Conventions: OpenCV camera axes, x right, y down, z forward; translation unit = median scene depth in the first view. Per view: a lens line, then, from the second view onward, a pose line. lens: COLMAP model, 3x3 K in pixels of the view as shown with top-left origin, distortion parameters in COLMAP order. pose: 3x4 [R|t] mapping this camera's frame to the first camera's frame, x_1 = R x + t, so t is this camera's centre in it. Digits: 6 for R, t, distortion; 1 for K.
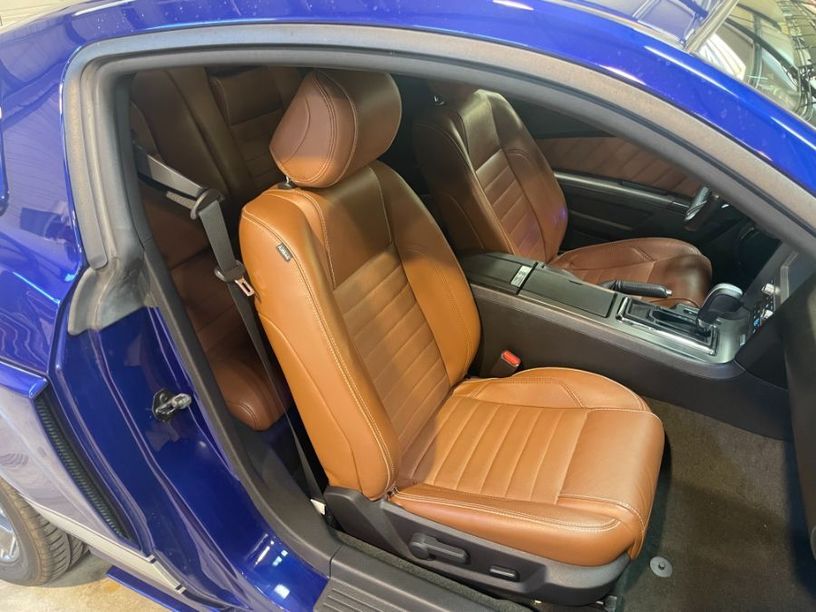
lens RADIAL K [[617.1, 0, 407.4], [0, 617.1, 304.4], [0, 0, 1]] dist [0.094562, -0.127605]
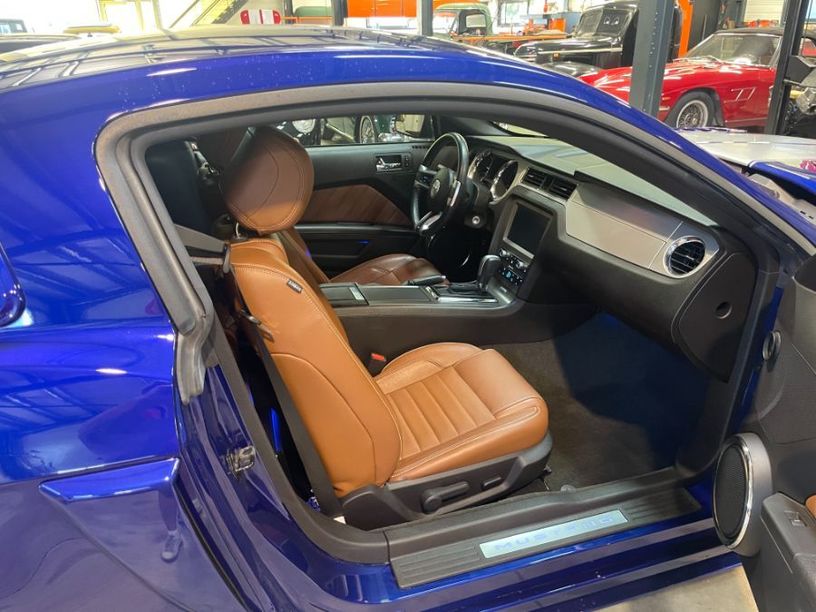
lens RADIAL K [[617.1, 0, 409.9], [0, 617.1, 305.6], [0, 0, 1]] dist [0.094562, -0.127605]
pose [[0.705533, -0.256495, 0.660631, -0.723774], [0.342340, 0.939576, -0.000811, 0.019043], [-0.620505, 0.226732, 0.750711, 0.029873]]
